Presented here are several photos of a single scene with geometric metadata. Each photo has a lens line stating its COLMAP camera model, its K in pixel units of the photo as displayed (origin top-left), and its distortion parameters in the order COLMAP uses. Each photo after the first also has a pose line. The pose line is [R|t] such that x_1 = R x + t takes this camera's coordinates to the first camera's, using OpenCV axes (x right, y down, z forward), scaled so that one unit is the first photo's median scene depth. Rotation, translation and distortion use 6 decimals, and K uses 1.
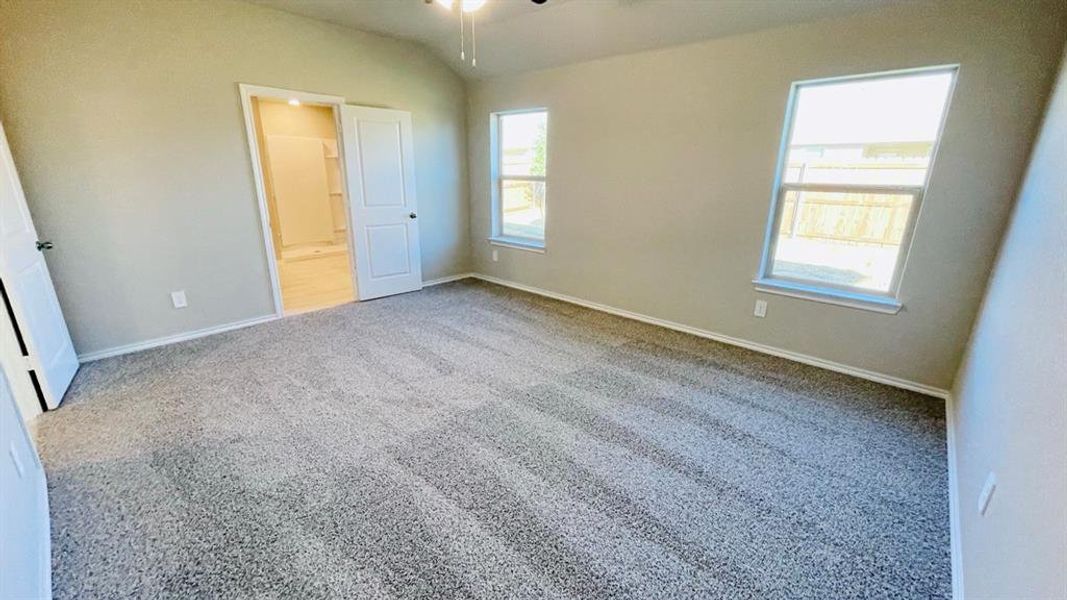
lens RADIAL K [[429.1, 0, 535.5], [0, 429.1, 300.7], [0, 0, 1]] dist [-0.000605, -0.000052]
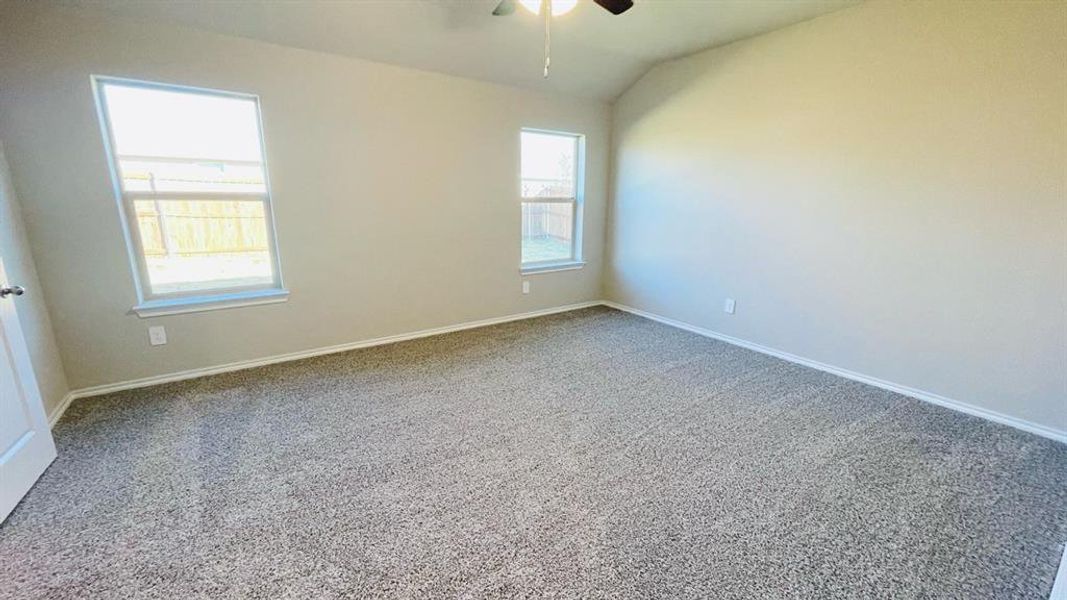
lens RADIAL K [[402.1, 0, 531.1], [0, 402.1, 292.2], [0, 0, 1]] dist [0.000069, -0.000013]
pose [[0.258745, -0.242882, 0.934911, -0.501396], [0.262722, 0.949080, 0.173852, -0.136651], [-0.929531, 0.200639, 0.309380, 0.424332]]
